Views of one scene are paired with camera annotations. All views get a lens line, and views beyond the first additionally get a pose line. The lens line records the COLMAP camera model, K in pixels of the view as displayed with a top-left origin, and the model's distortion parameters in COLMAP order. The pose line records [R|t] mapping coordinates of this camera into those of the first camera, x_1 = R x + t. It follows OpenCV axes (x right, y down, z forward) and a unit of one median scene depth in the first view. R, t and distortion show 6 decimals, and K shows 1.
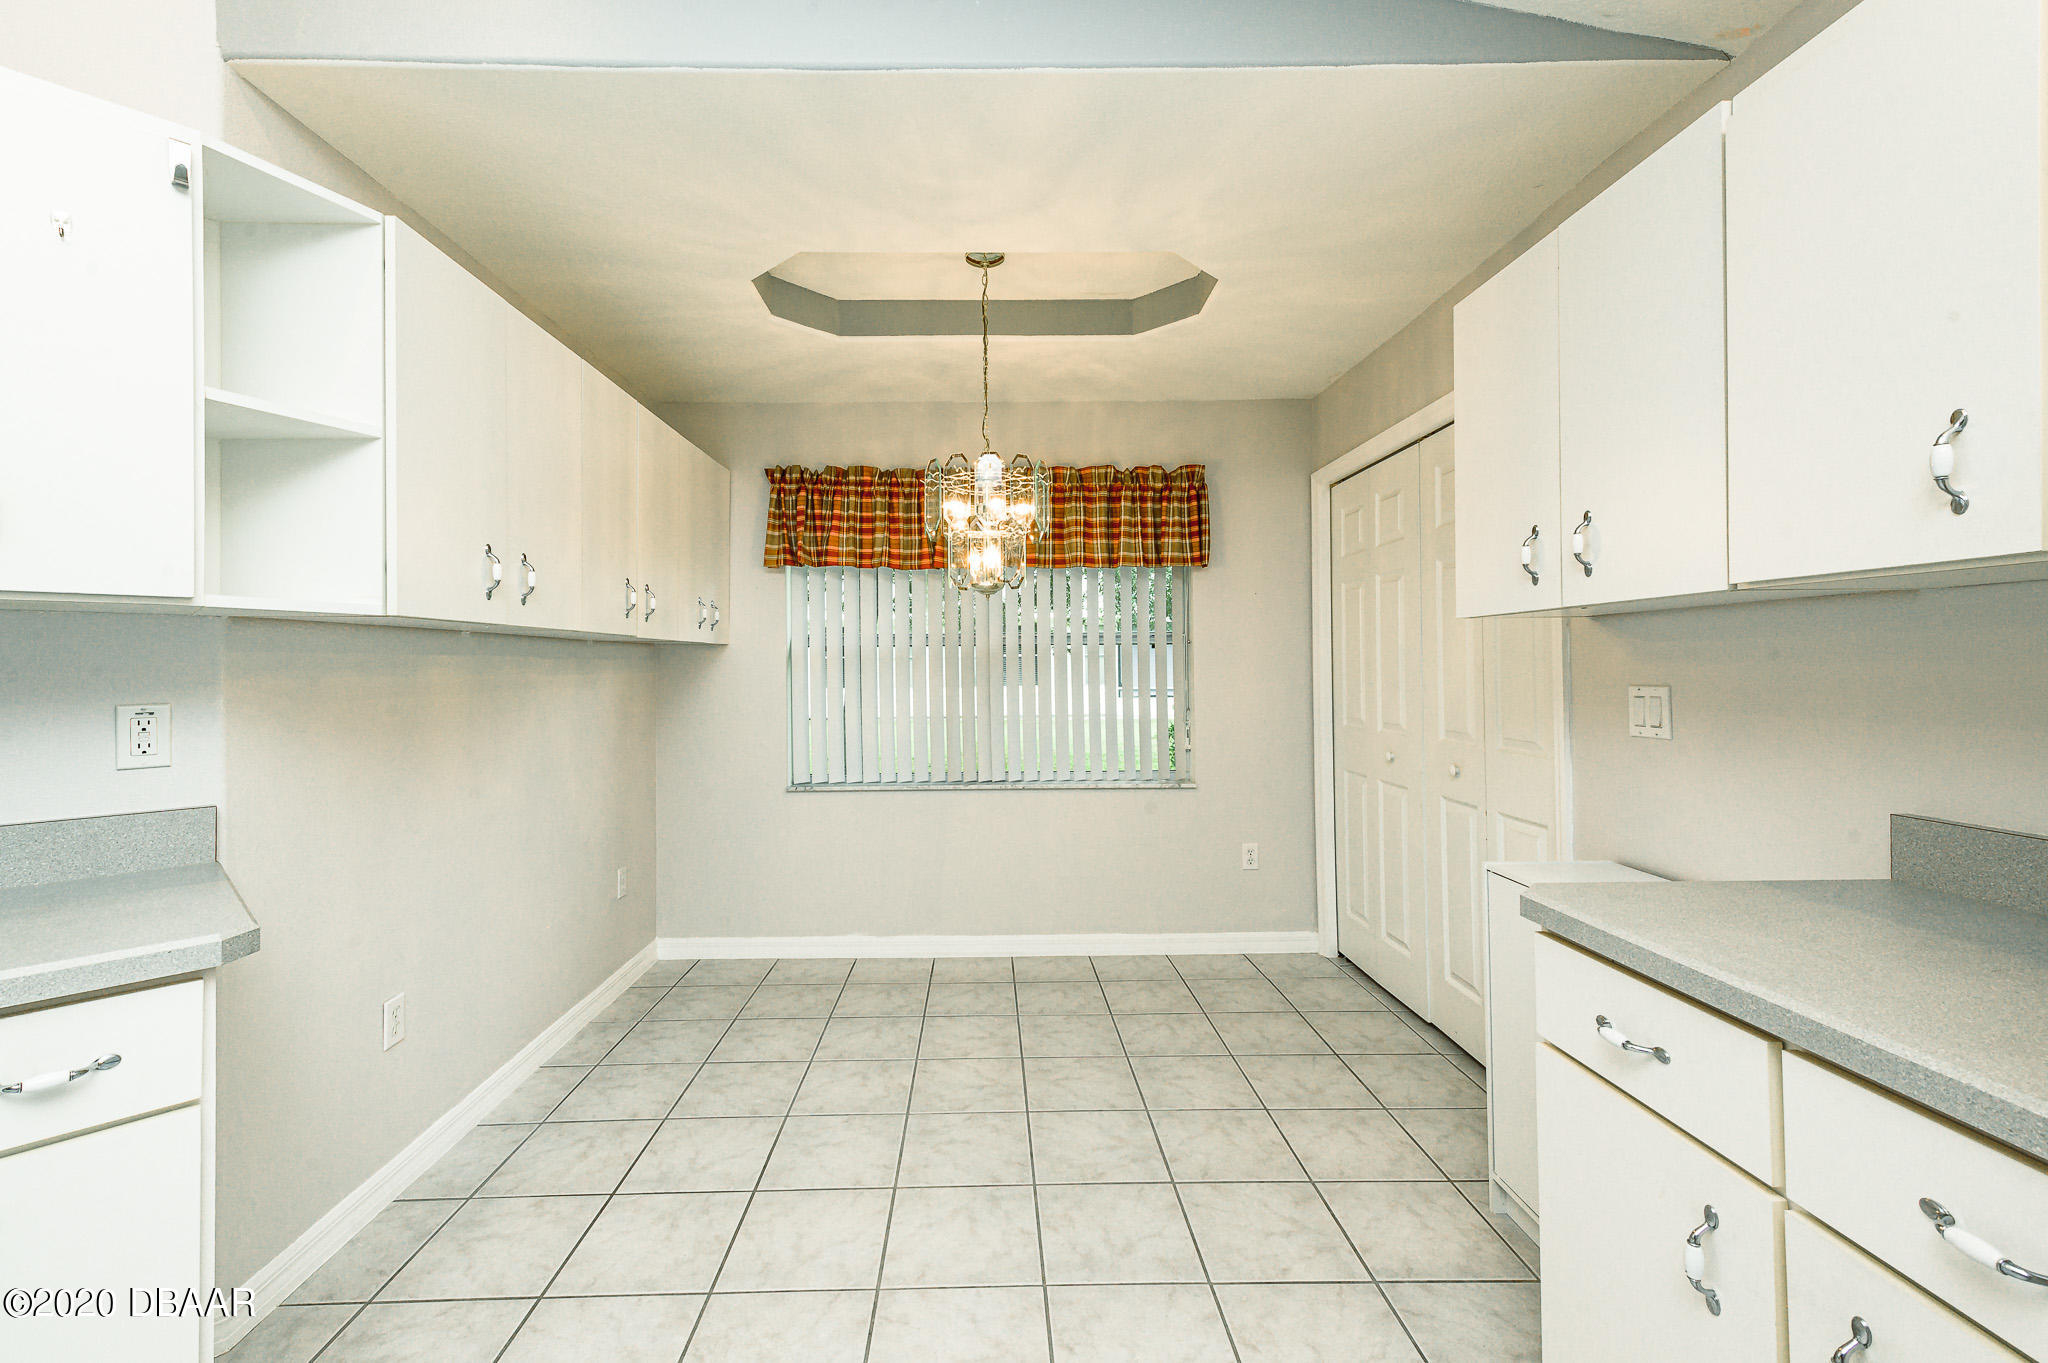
lens RADIAL K [[826.8, 0, 1022.0], [0, 826.8, 661.8], [0, 0, 1]] dist [0.000661, -0.000170]
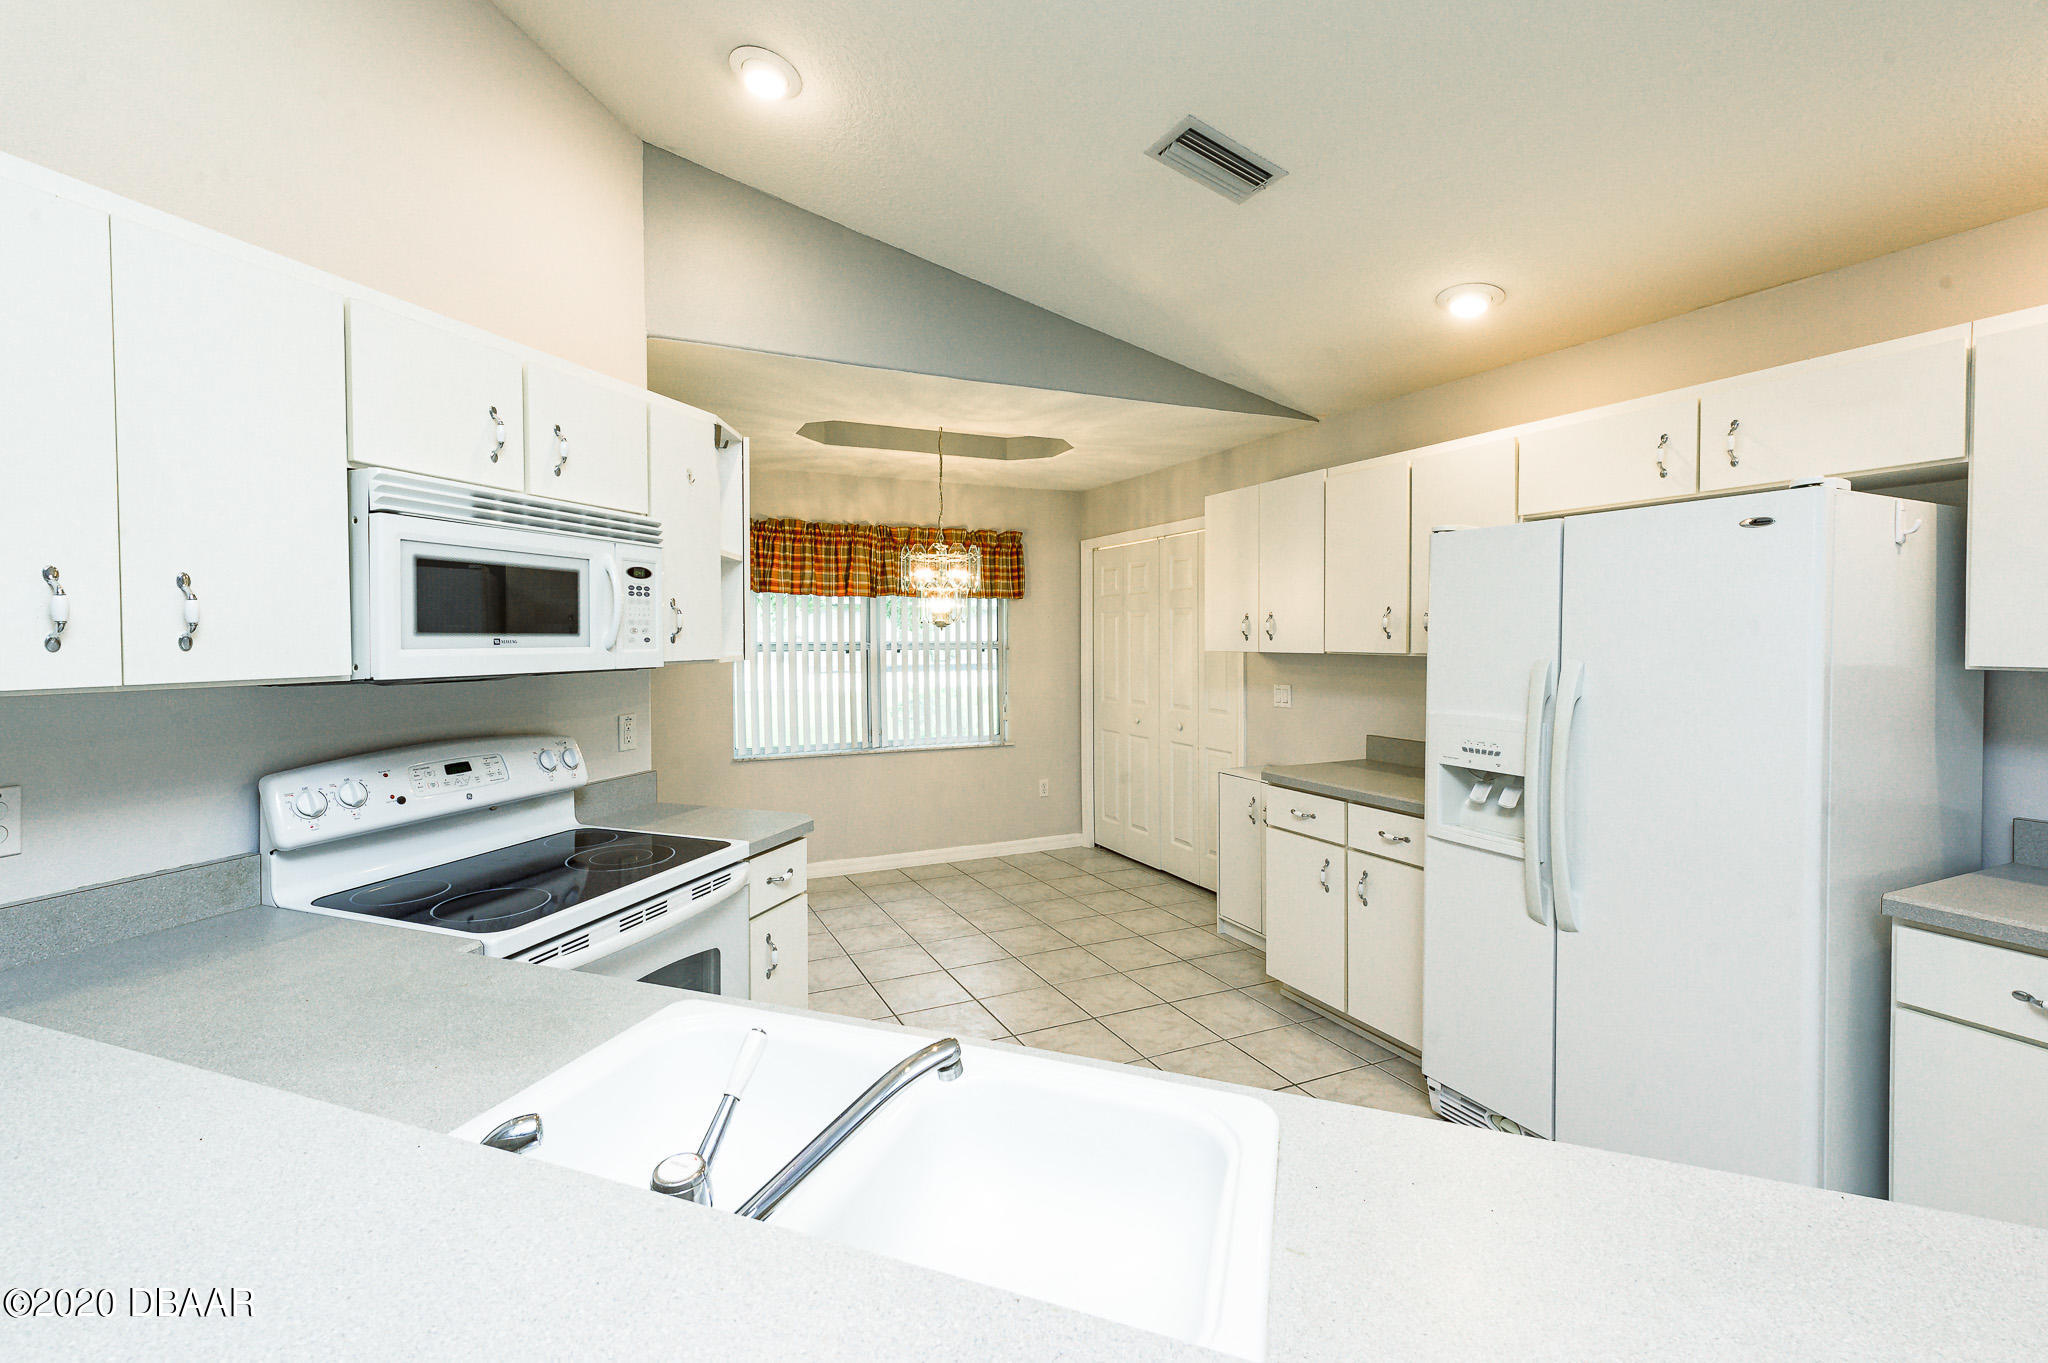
lens RADIAL K [[854.5, 0, 974.8], [0, 854.5, 649.5], [0, 0, 1]] dist [0.000765, -0.000191]
pose [[0.918054, -0.002367, 0.396449, -0.478879], [-0.007027, 0.999728, 0.022239, -0.056943], [-0.396394, -0.023203, 0.917787, -0.407993]]
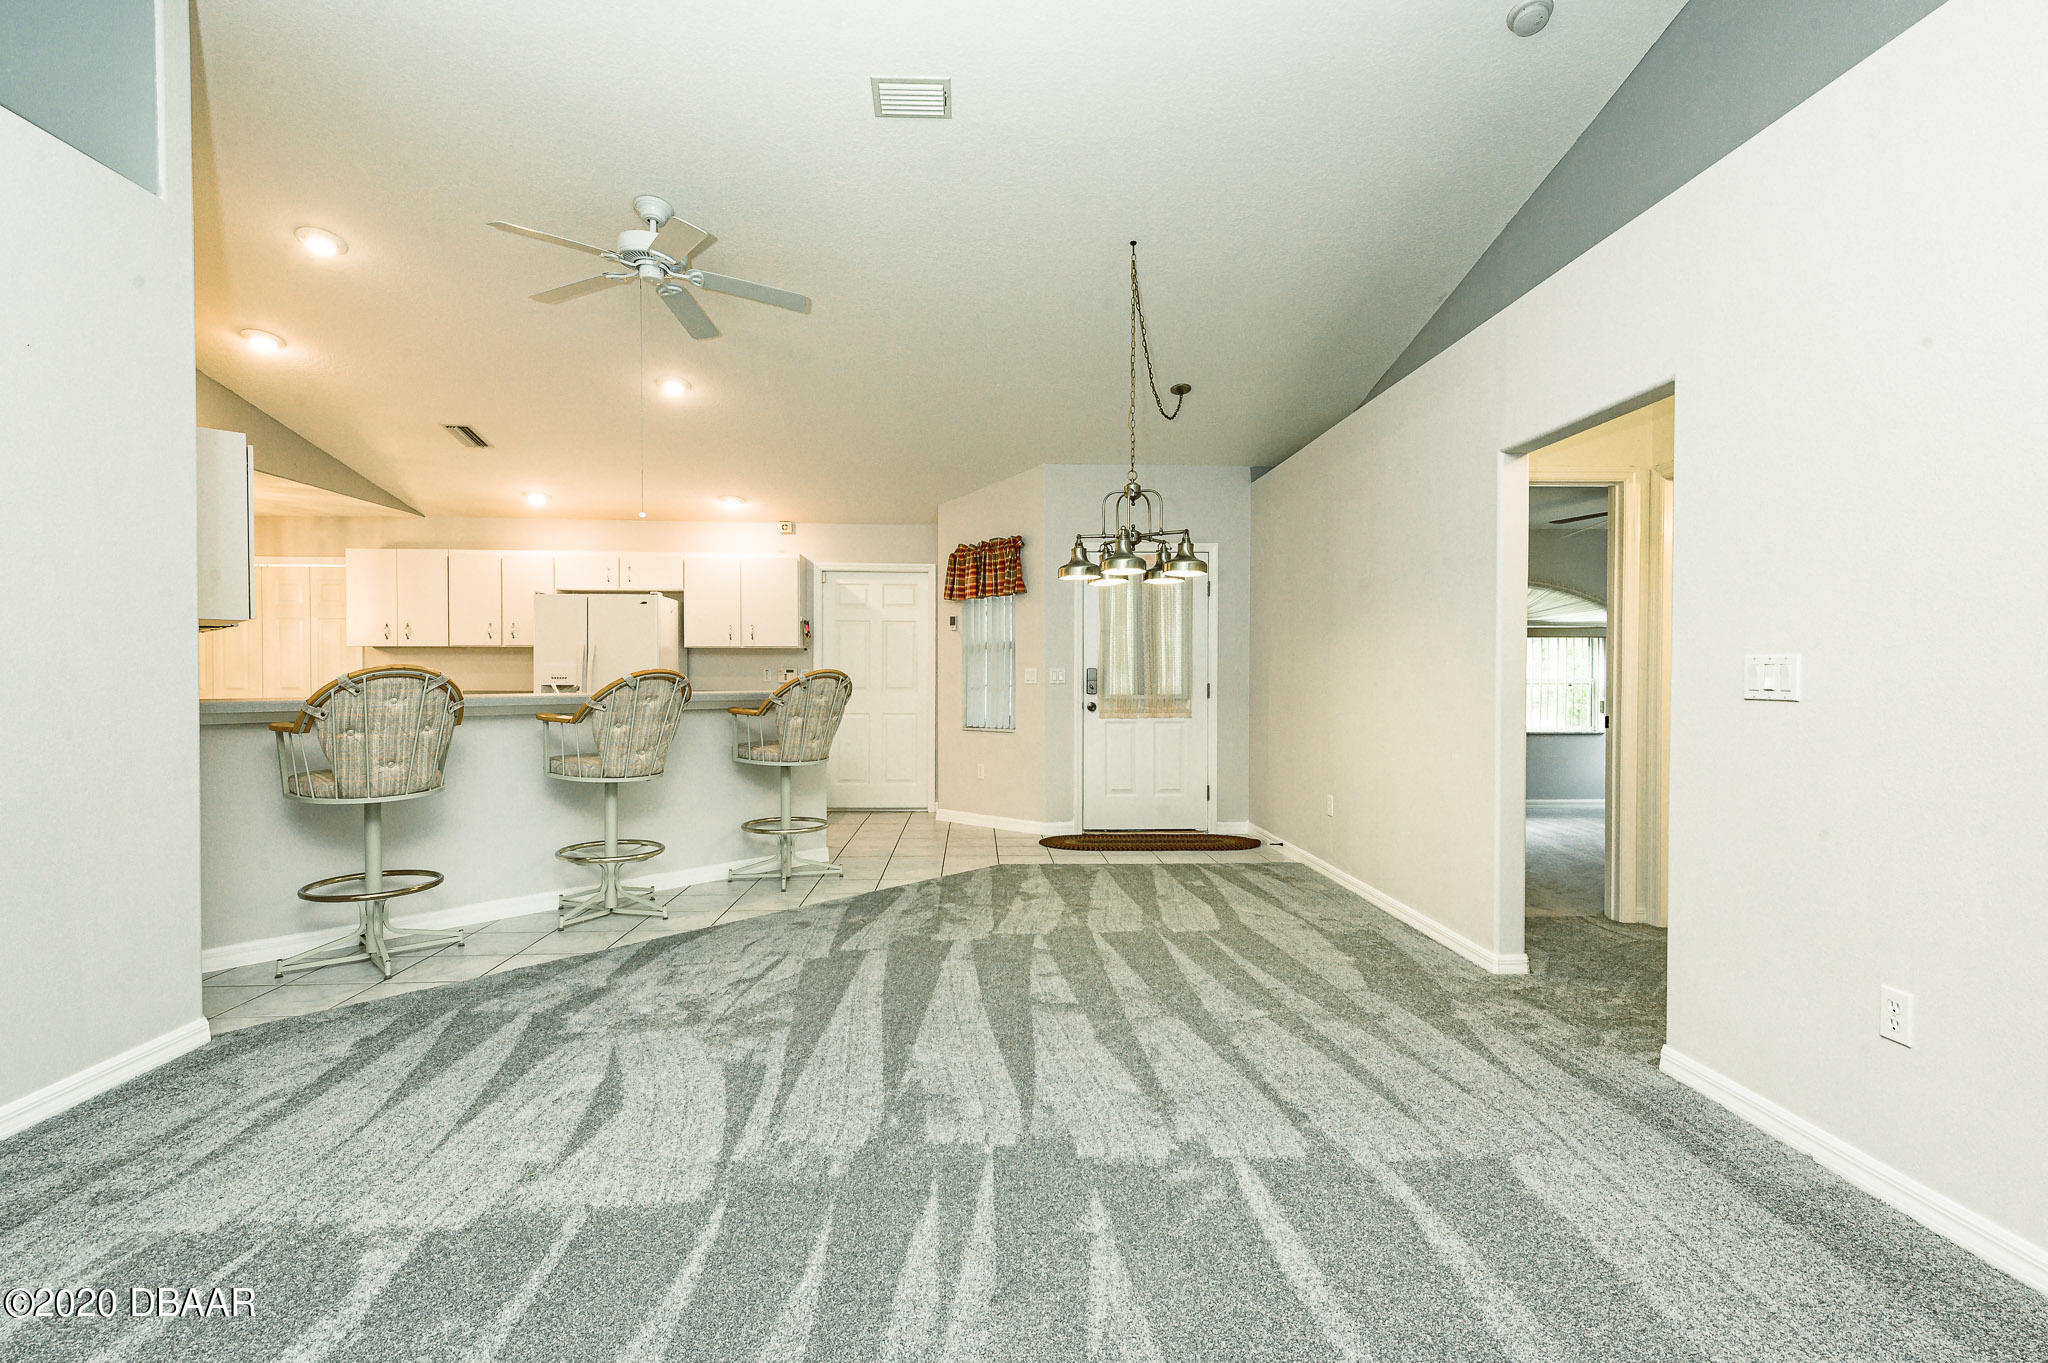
lens RADIAL K [[930.5, 0, 1024.0], [0, 930.5, 681.5], [0, 0, 1]] dist [0.003593, 0.000119]
pose [[-0.049494, 0.000778, 0.998774, -1.831045], [-0.009181, 0.999957, -0.001234, 0.035348], [-0.998732, -0.009231, -0.049485, -0.825654]]
